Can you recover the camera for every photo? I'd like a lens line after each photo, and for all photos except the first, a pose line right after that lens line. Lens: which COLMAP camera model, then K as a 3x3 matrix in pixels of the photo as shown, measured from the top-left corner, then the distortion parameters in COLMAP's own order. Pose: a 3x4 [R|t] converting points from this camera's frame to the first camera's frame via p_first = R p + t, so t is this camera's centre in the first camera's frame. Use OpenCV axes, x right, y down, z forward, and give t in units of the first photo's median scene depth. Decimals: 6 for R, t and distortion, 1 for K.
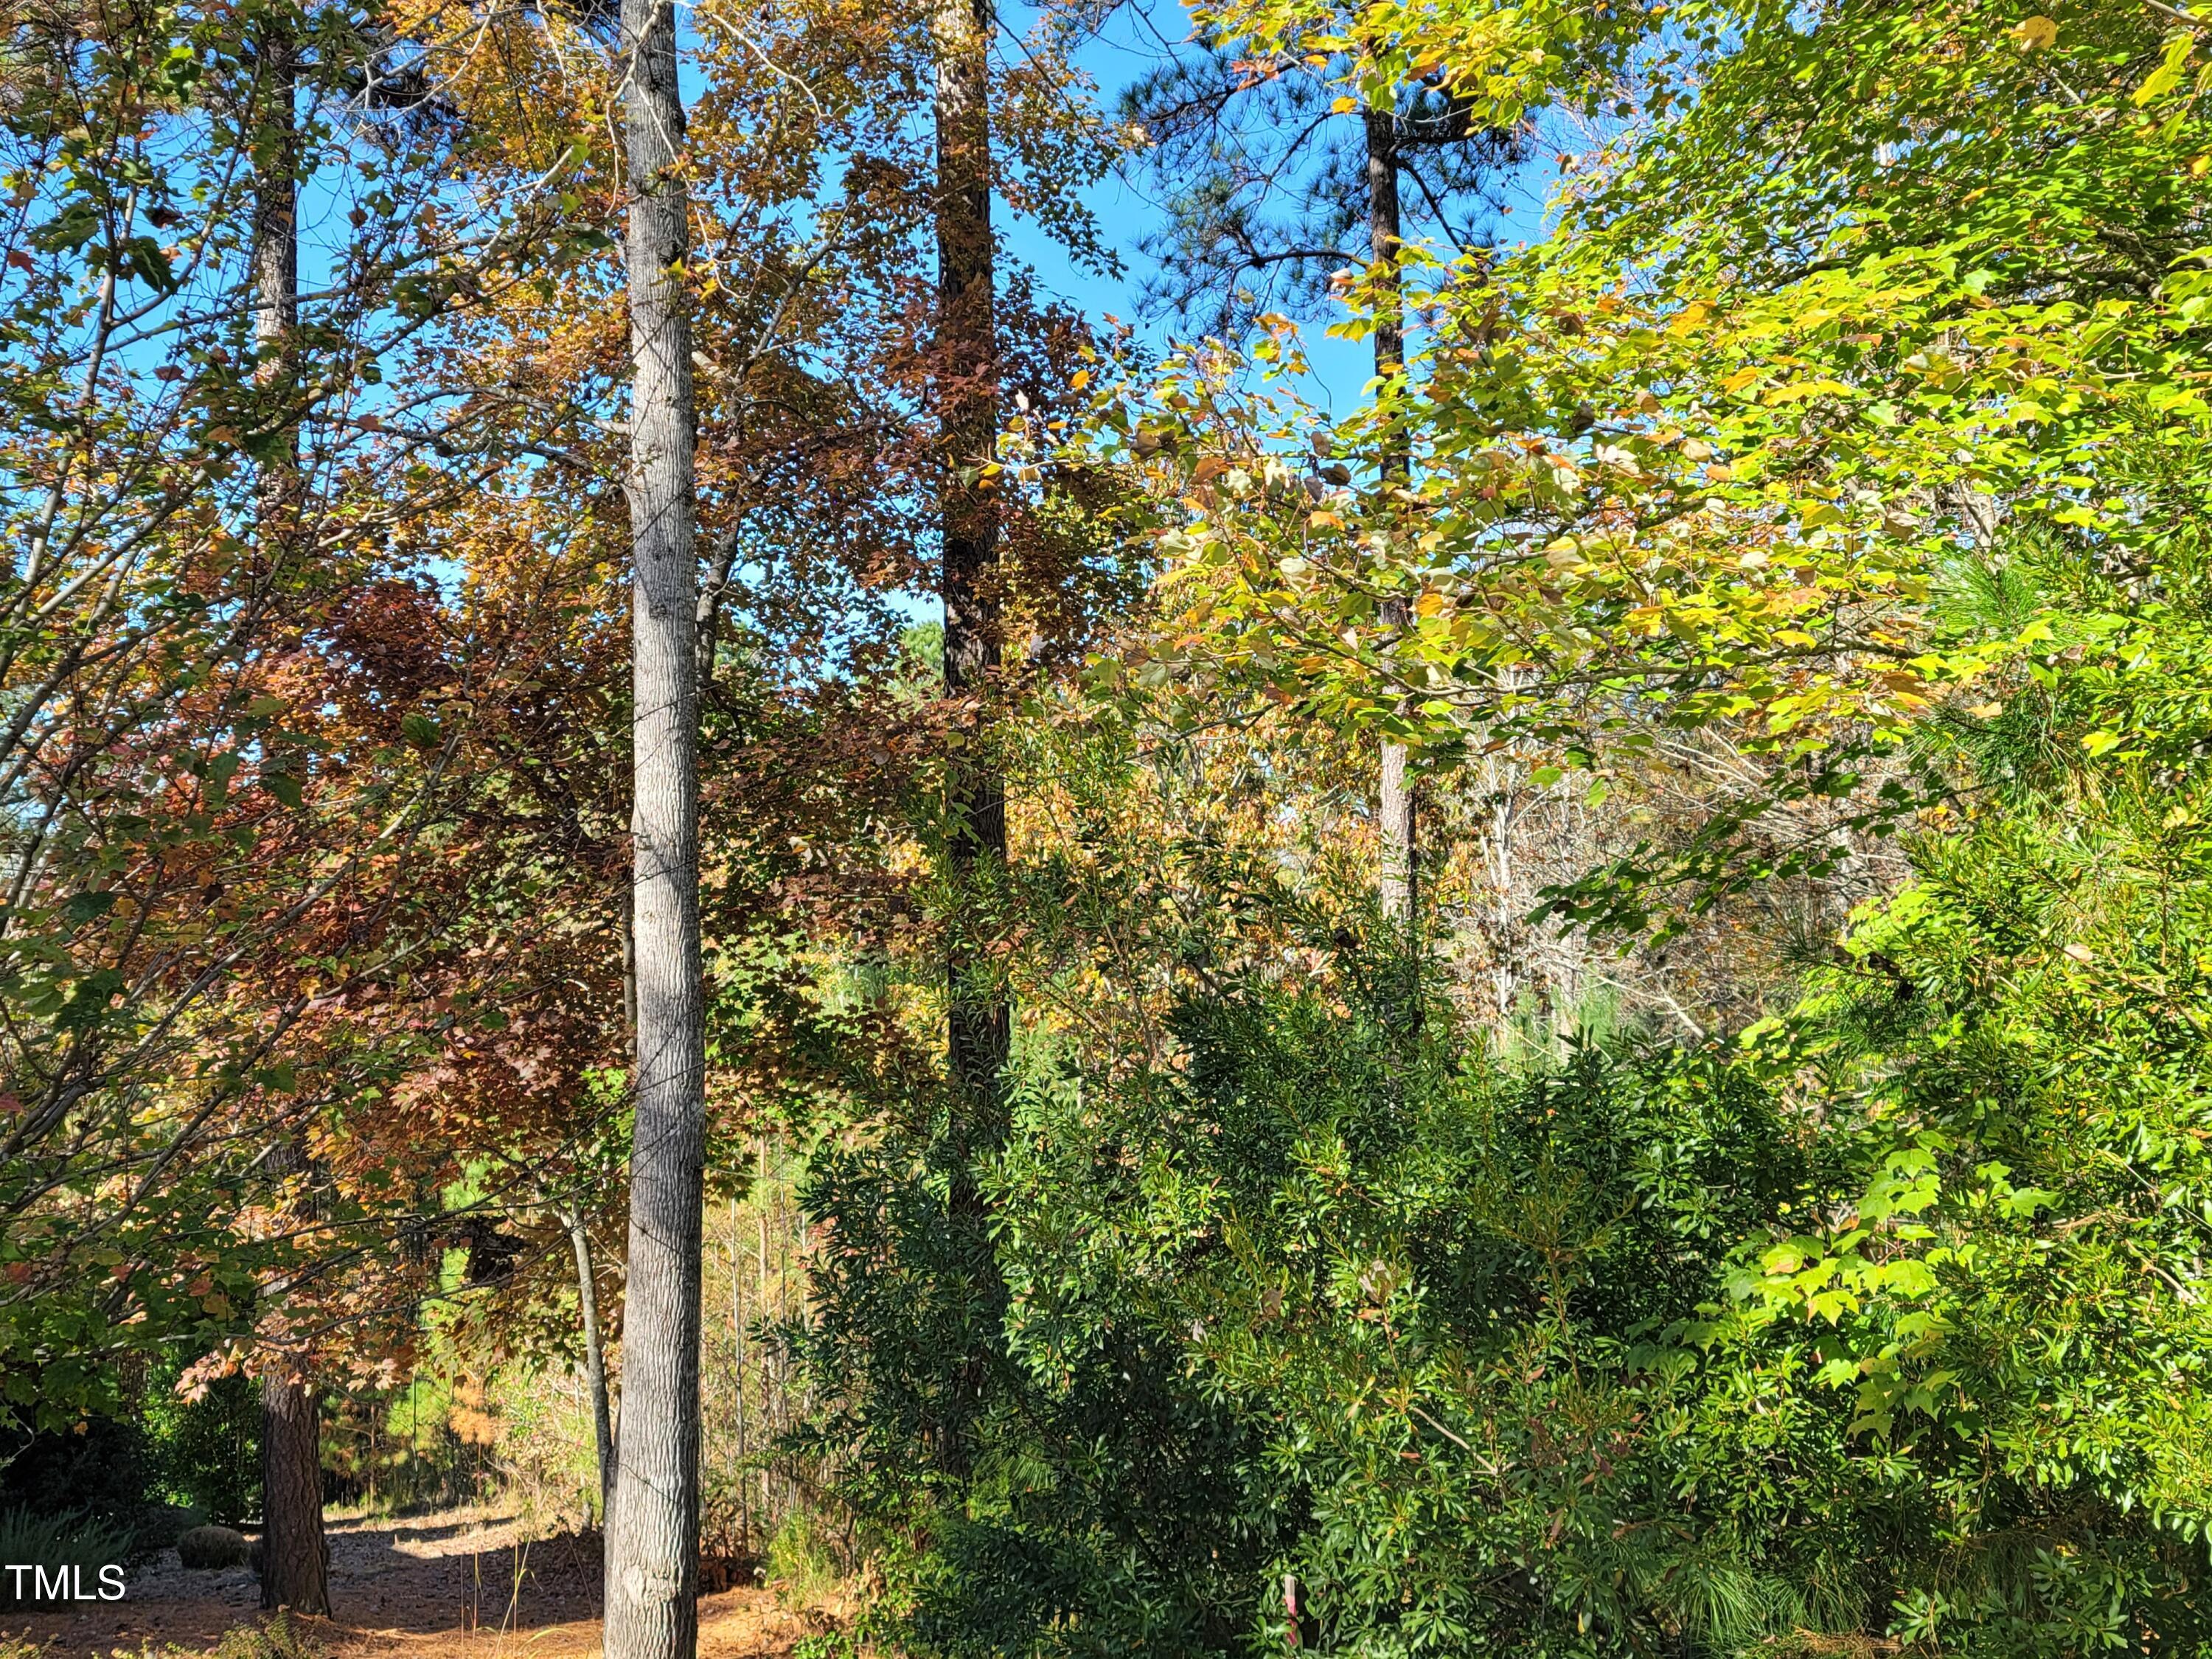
lens RADIAL K [[2331.9, 0, 1108.5], [0, 2331.9, 829.8], [0, 0, 1]] dist [0.072769, 0.000000]
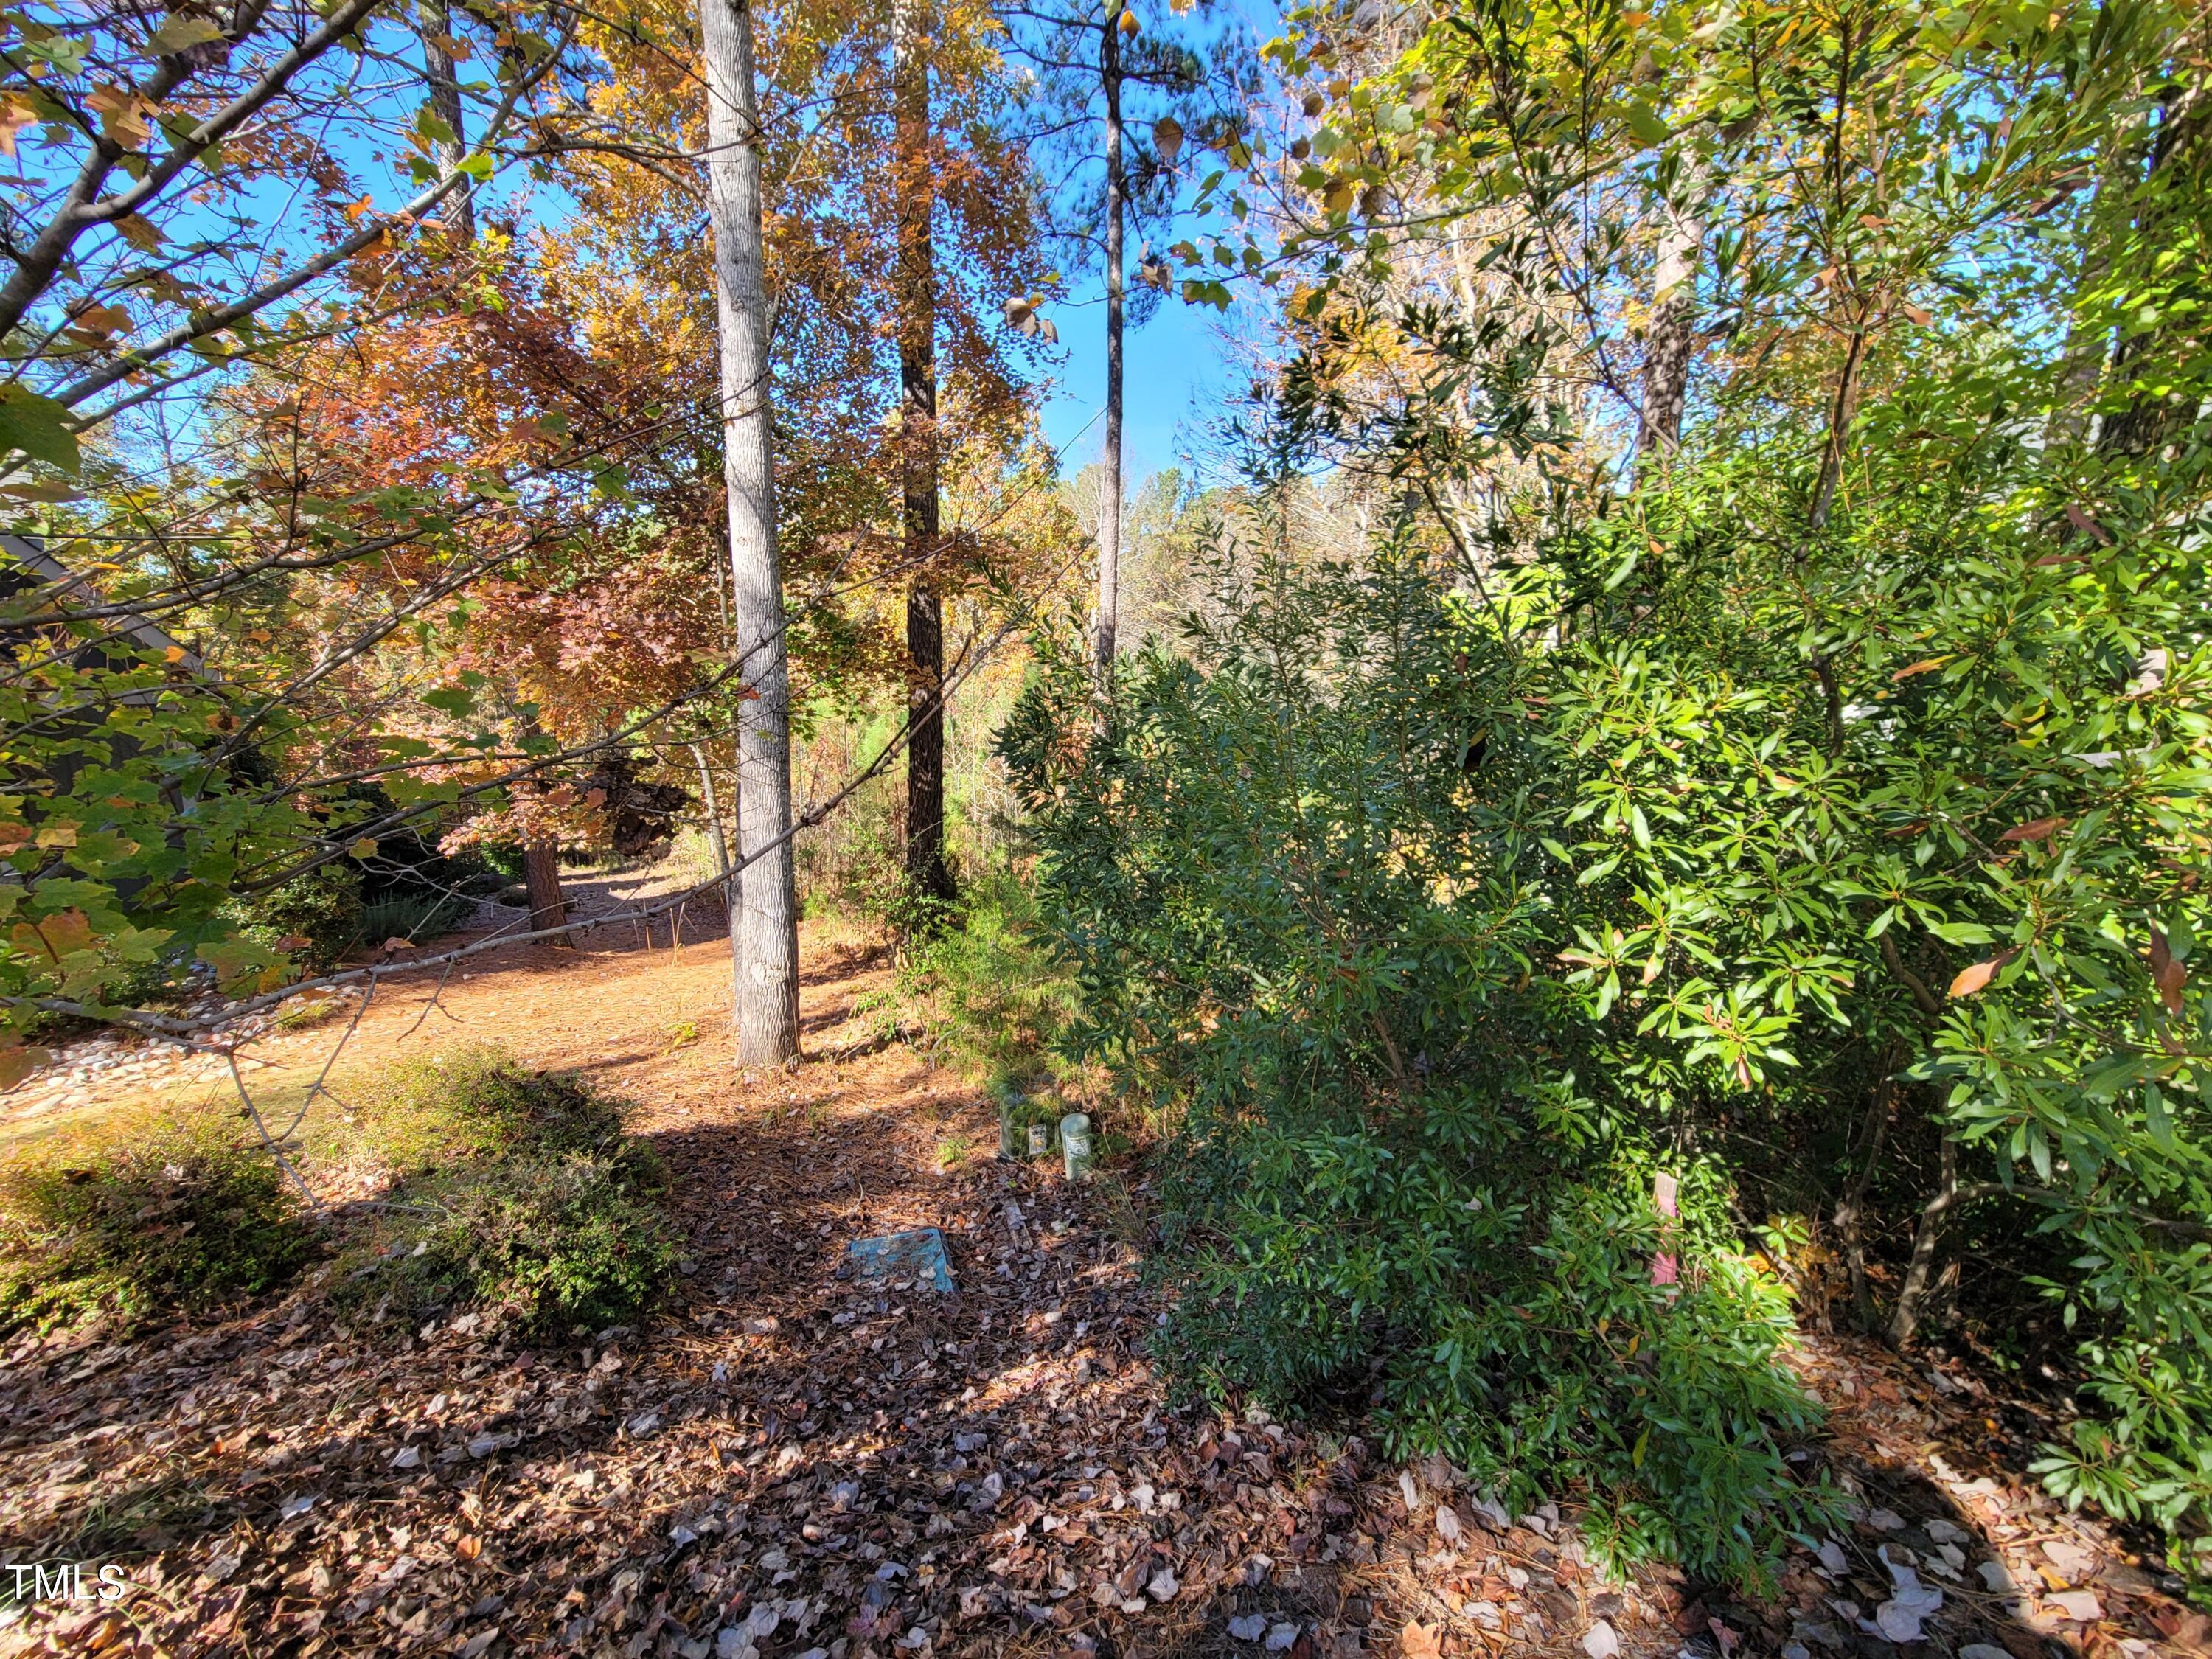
lens RADIAL K [[899.9, 0, 1100.0], [0, 899.9, 822.7], [0, 0, 1]] dist [-0.005448, 0.002870]
pose [[0.977224, -0.009971, 0.211977, -0.093930], [-0.042864, 0.969032, 0.243188, 0.056257], [-0.207837, -0.246735, 0.946533, 0.363994]]
